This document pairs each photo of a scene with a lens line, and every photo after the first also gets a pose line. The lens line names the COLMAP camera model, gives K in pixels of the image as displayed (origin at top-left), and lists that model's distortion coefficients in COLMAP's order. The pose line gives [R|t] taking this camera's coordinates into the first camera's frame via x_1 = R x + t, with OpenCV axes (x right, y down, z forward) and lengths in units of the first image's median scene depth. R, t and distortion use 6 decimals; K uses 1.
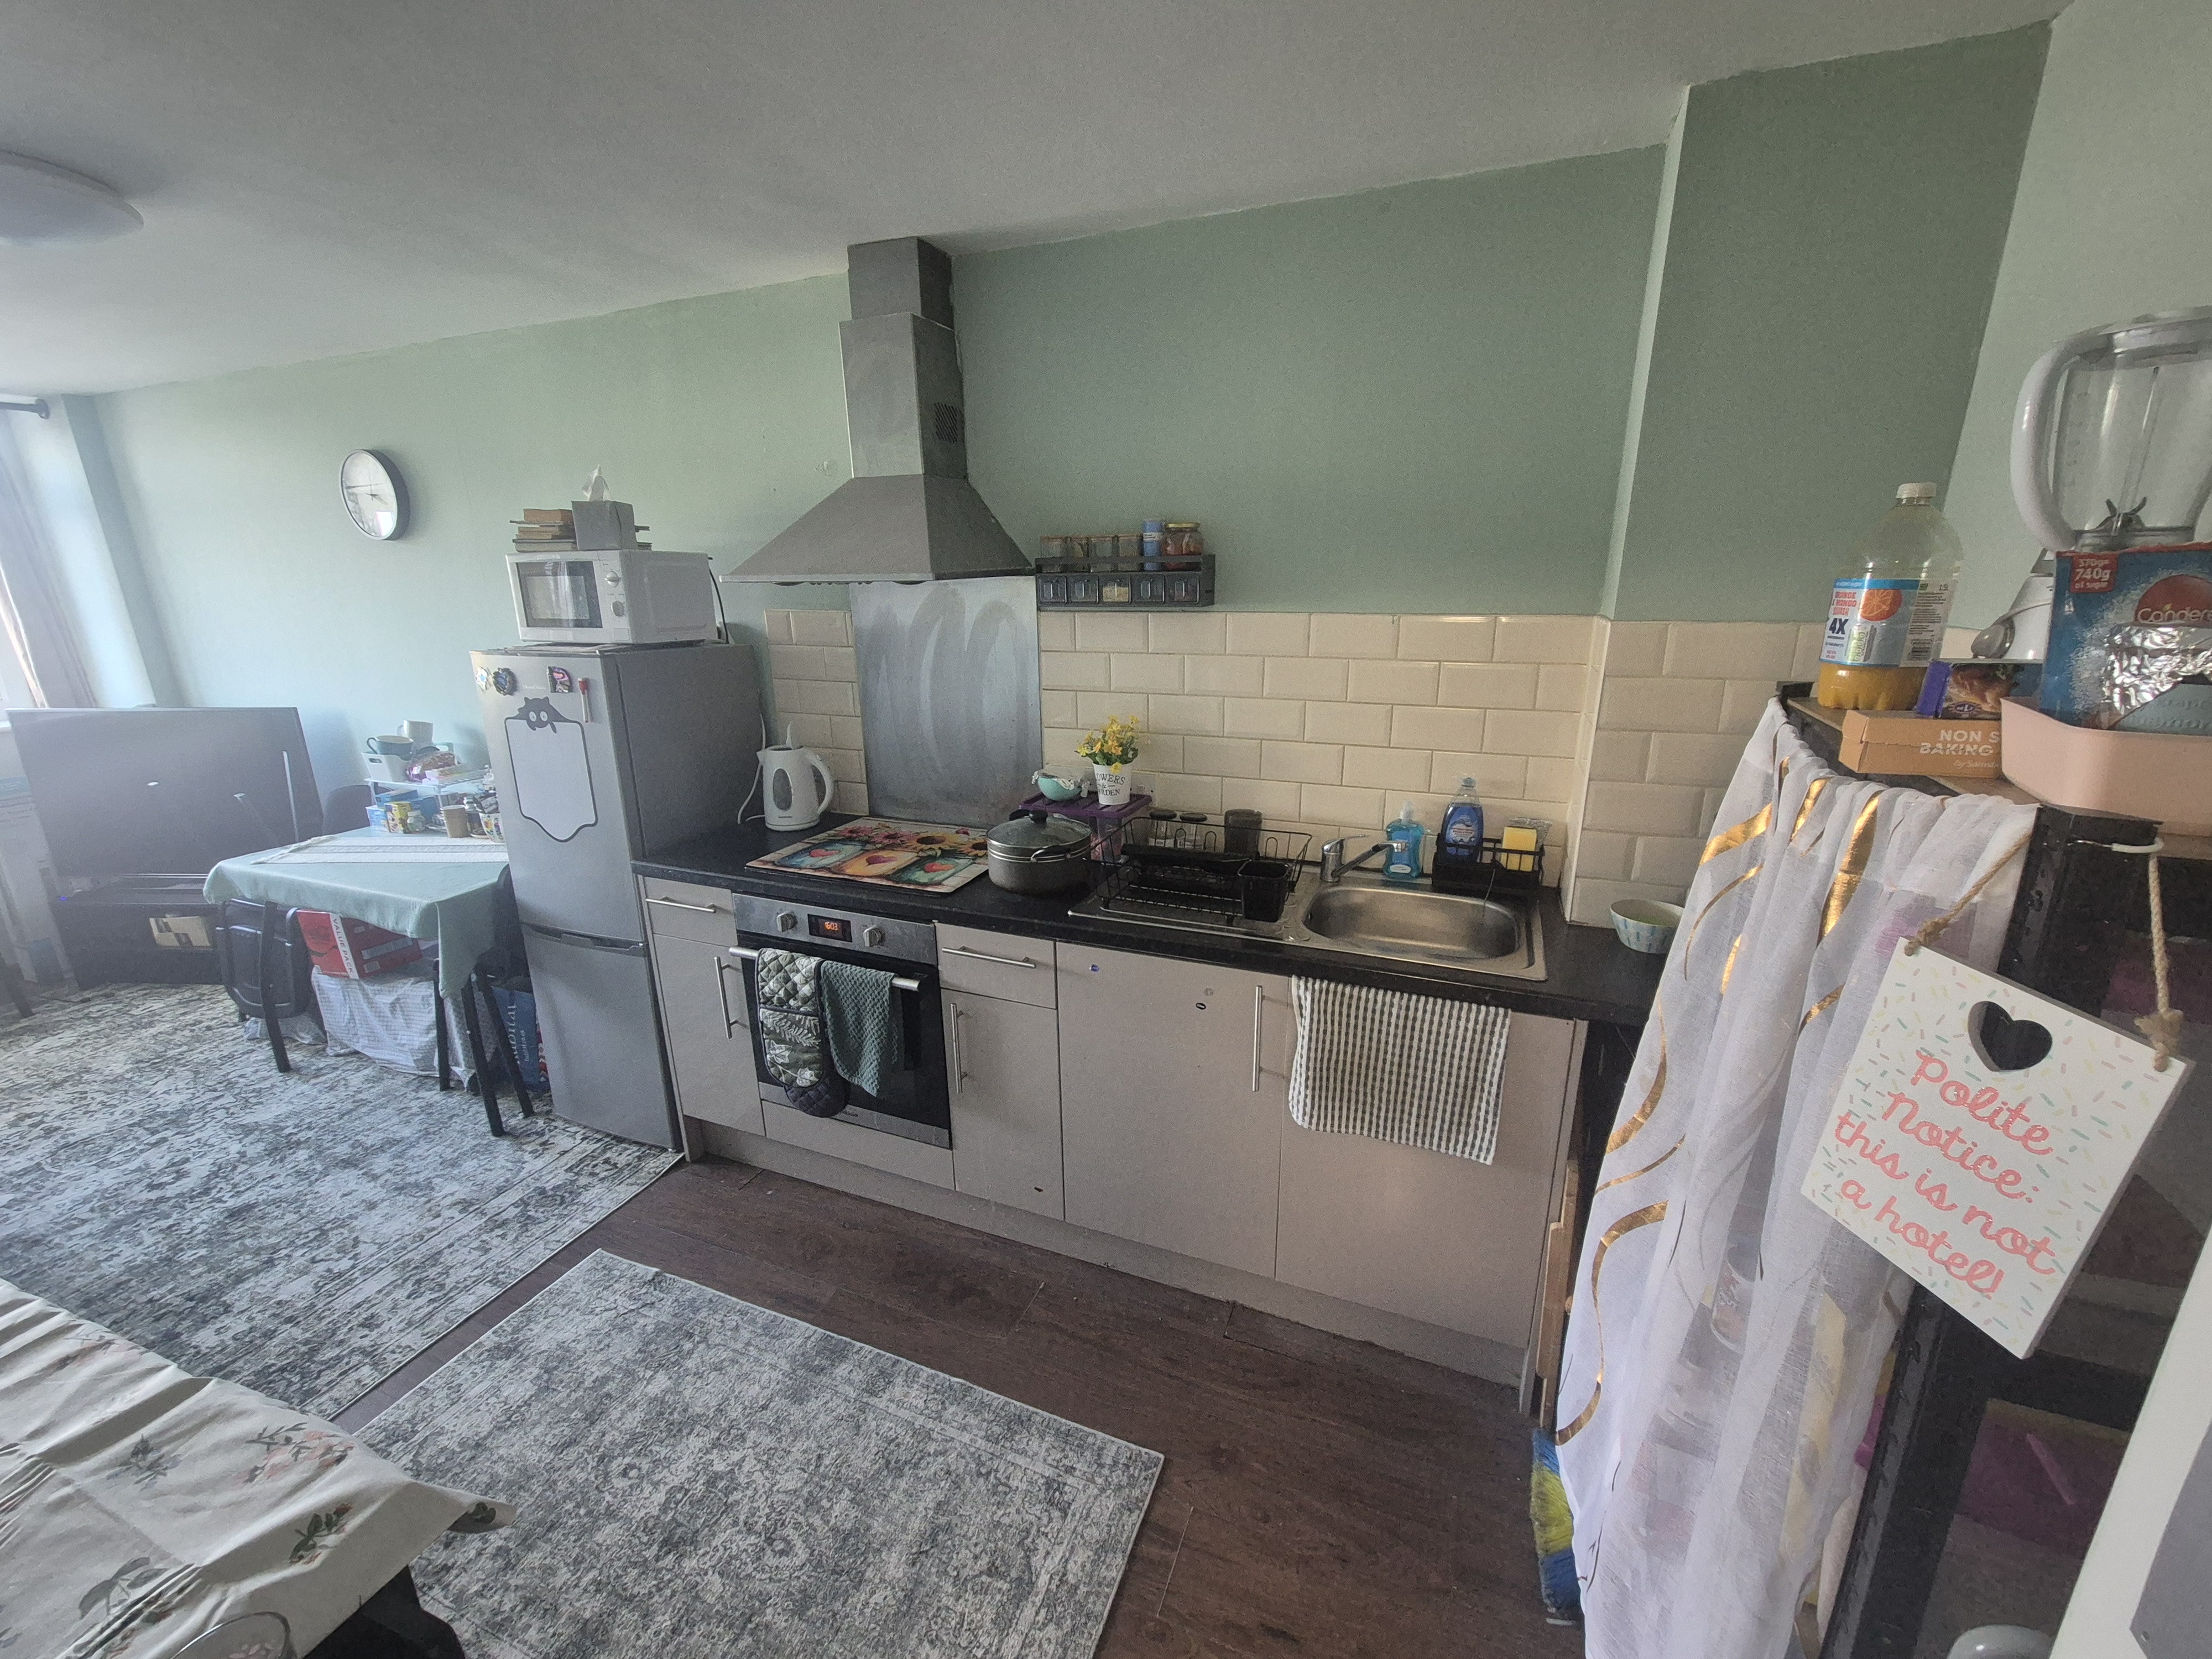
lens RADIAL K [[893.4, 0, 1096.8], [0, 893.4, 831.9], [0, 0, 1]] dist [-0.000355, 0.000268]
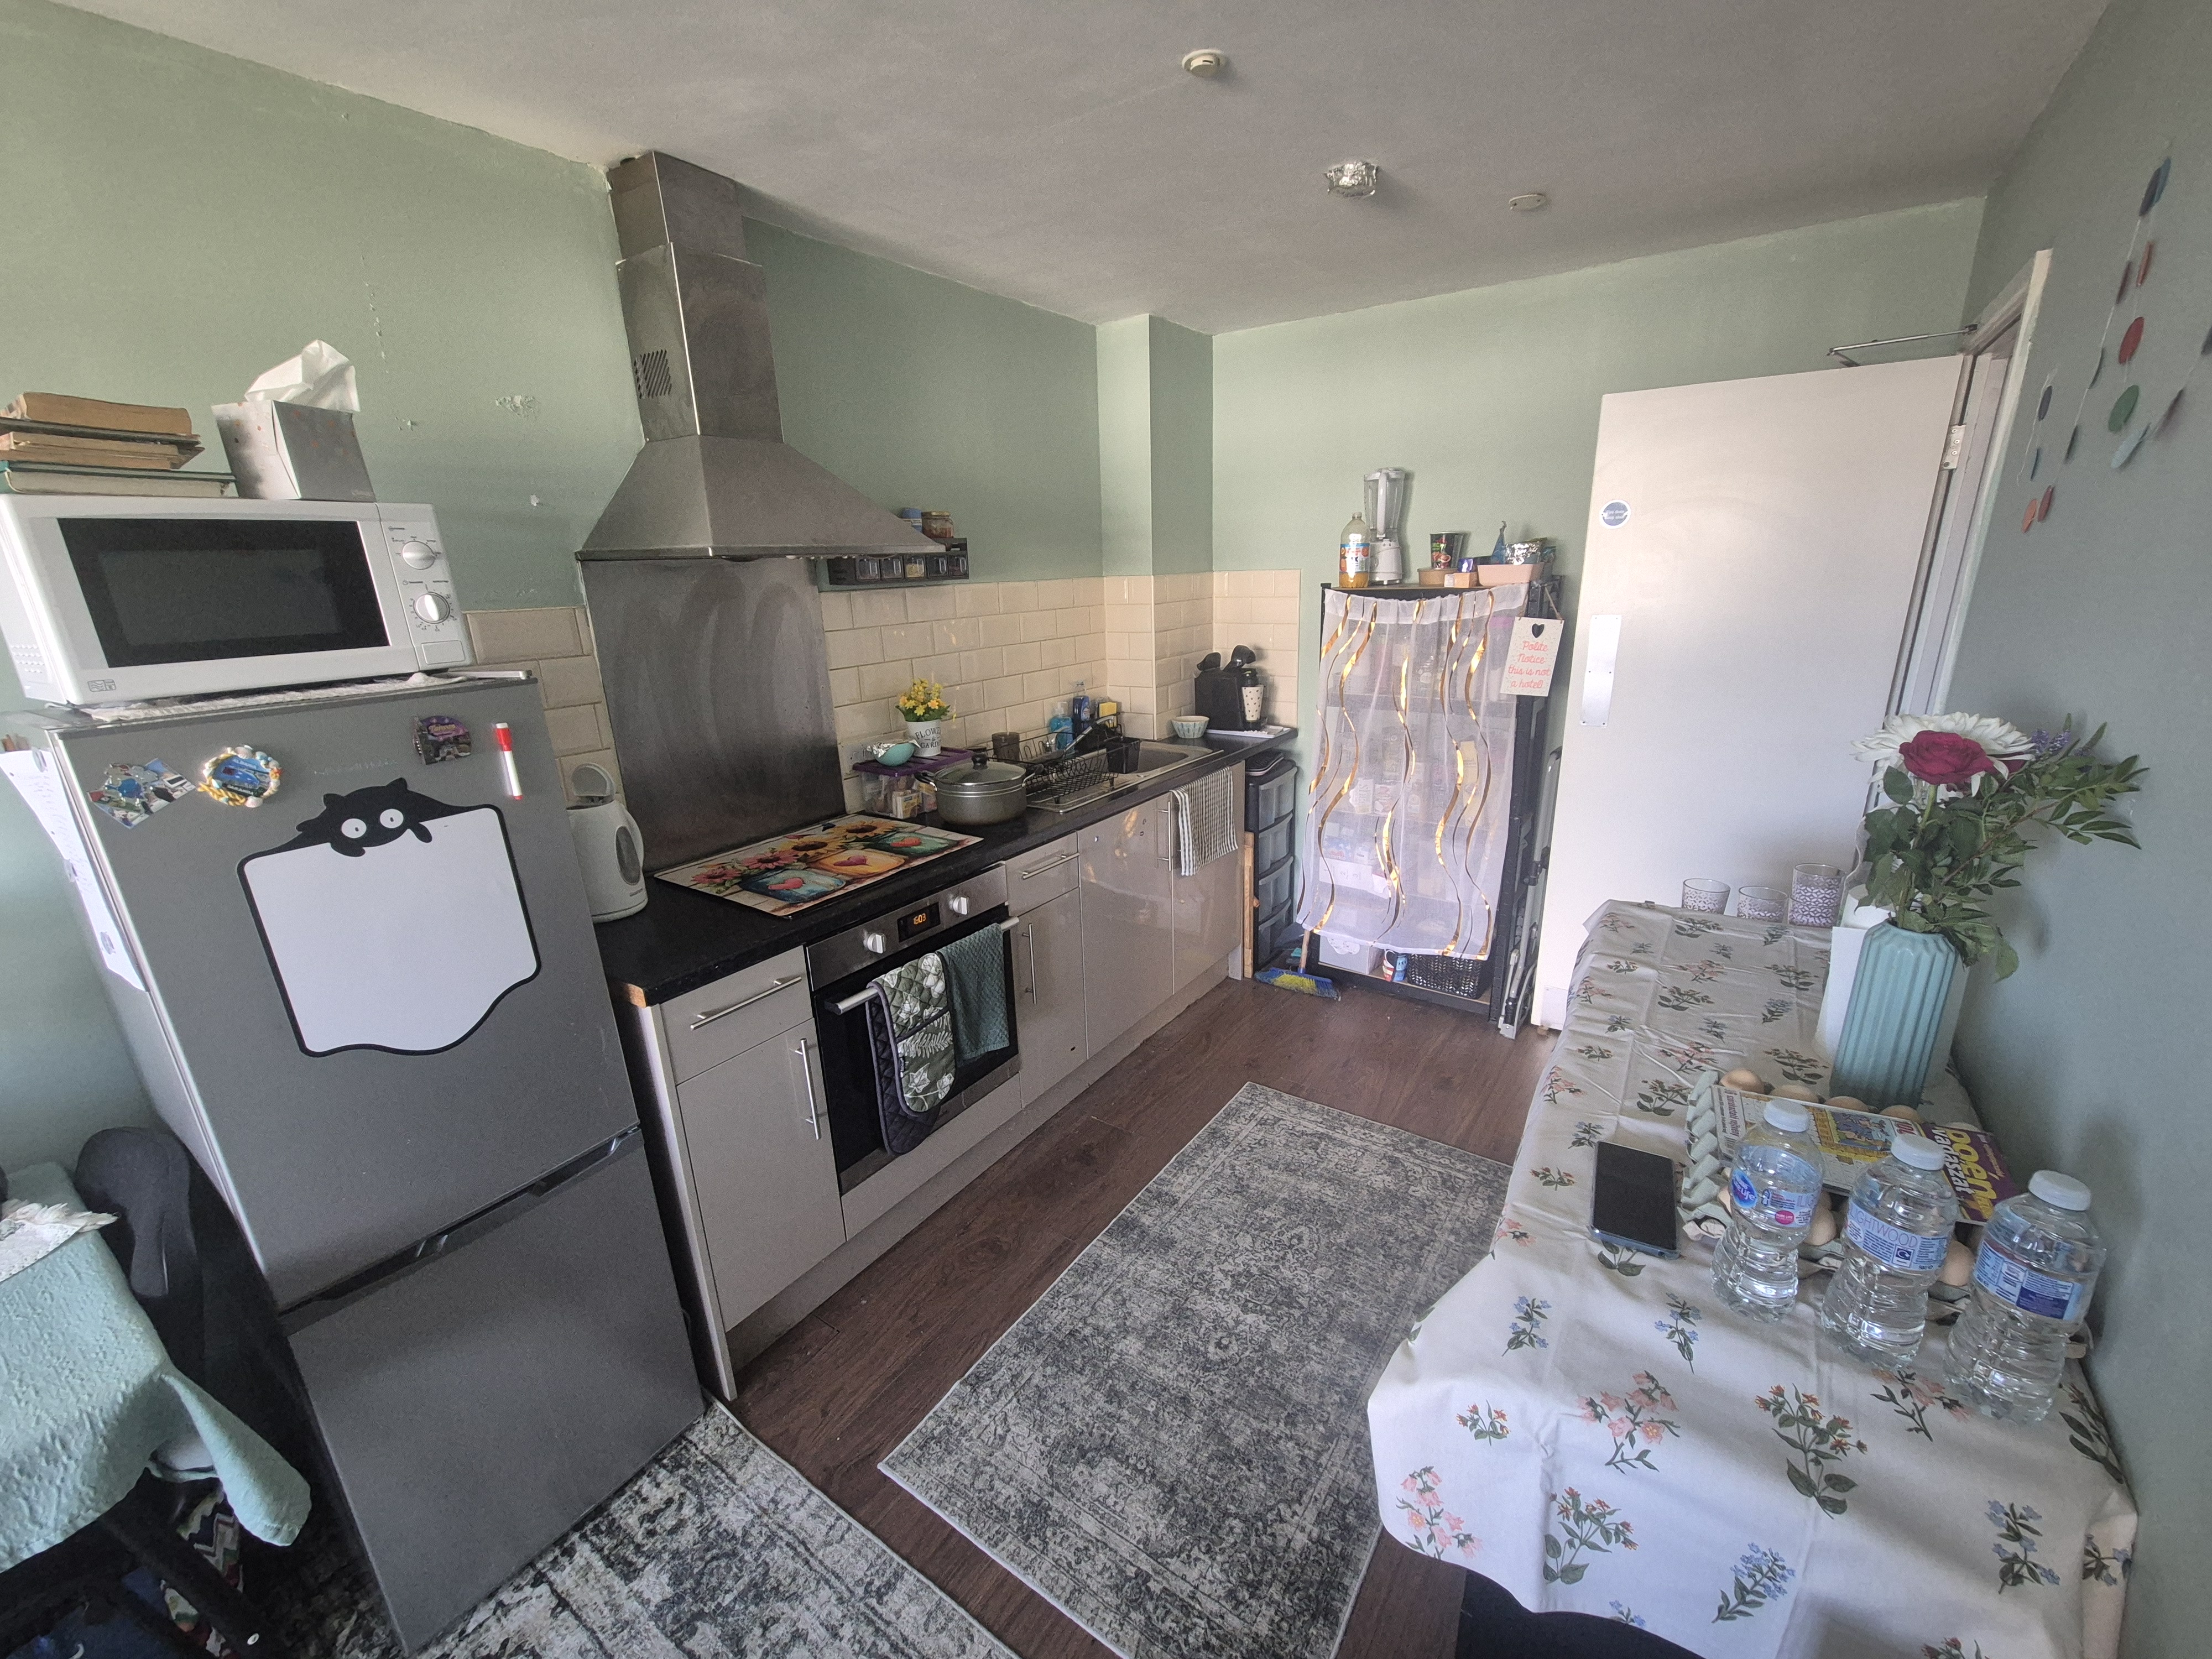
lens RADIAL K [[893.4, 0, 1122.9], [0, 893.4, 825.6], [0, 0, 1]] dist [-0.000355, 0.000268]
pose [[0.218685, -0.273052, 0.936813, -1.090192], [0.302420, 0.931746, 0.200979, -0.109875], [-0.927749, 0.239359, 0.286335, 0.498229]]
